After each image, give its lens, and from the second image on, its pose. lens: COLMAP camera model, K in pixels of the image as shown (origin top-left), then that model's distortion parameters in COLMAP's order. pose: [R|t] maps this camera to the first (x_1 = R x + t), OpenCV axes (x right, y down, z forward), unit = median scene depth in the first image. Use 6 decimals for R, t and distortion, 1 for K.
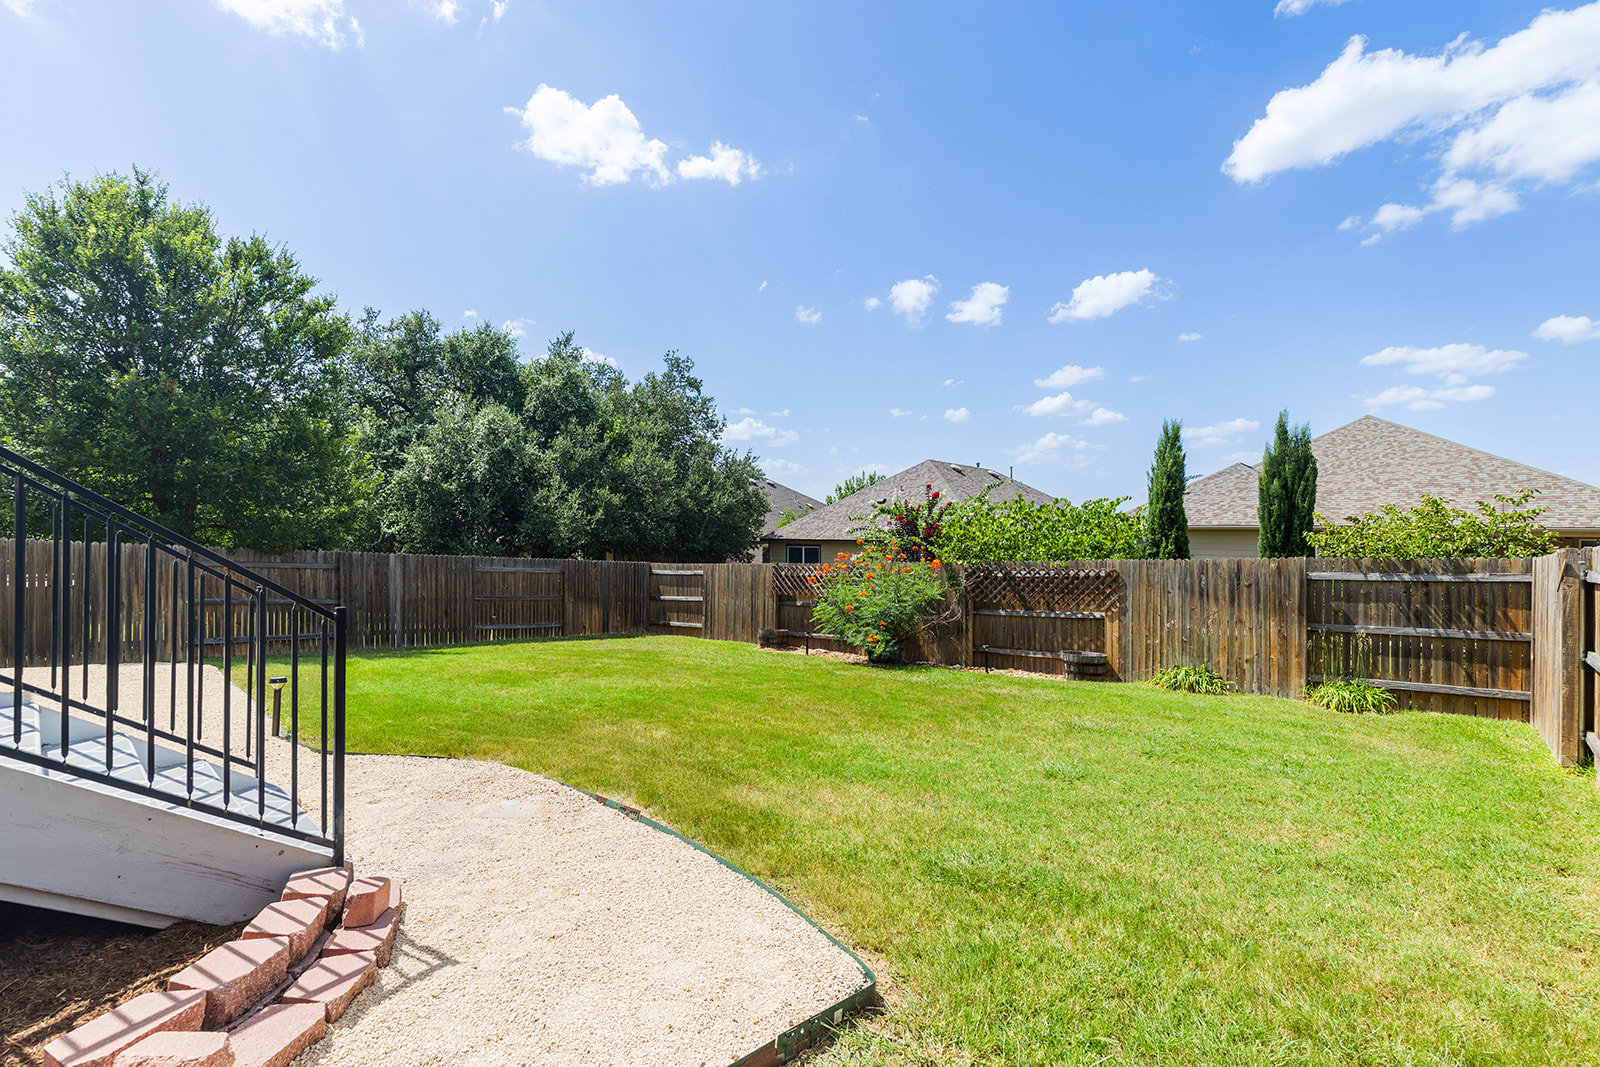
lens RADIAL K [[702.4, 0, 803.0], [0, 702.4, 534.3], [0, 0, 1]] dist [0.005481, 0.000137]
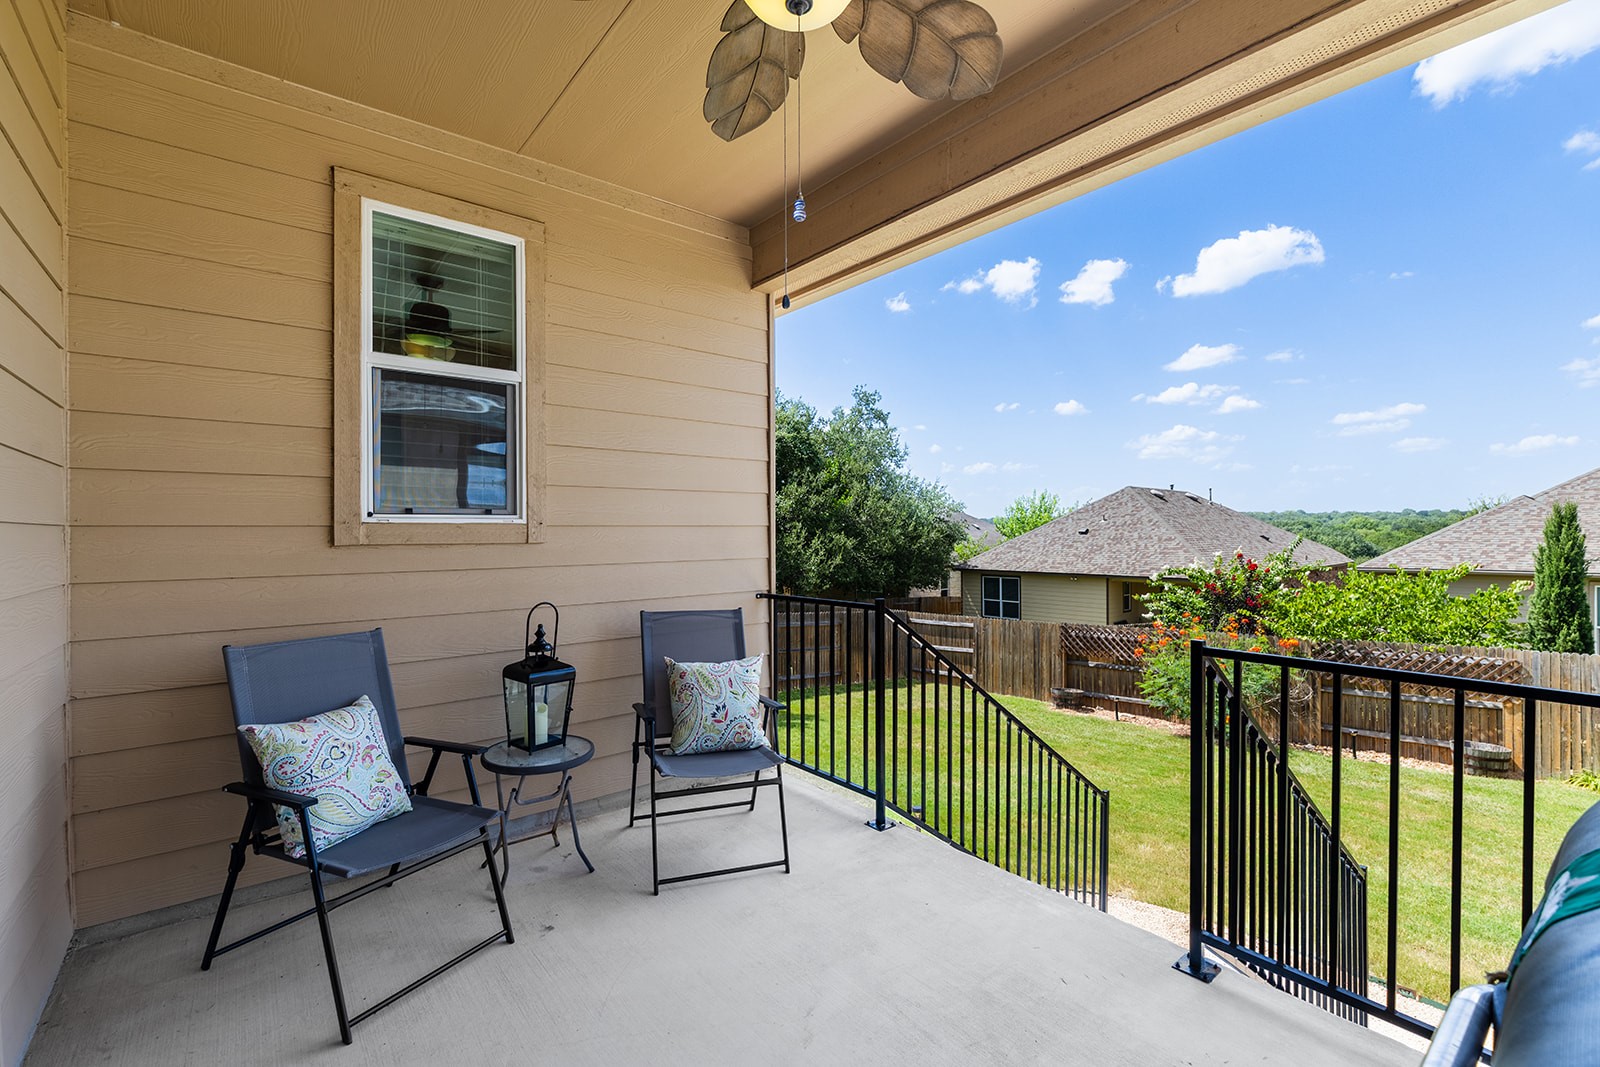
lens RADIAL K [[700.2, 0, 795.9], [0, 700.2, 531.9], [0, 0, 1]] dist [-0.005378, -0.000453]
pose [[0.987301, -0.012101, -0.158400, -0.181758], [0.011437, 0.999922, -0.005107, -0.063609], [0.158450, 0.003231, 0.987362, -0.047927]]
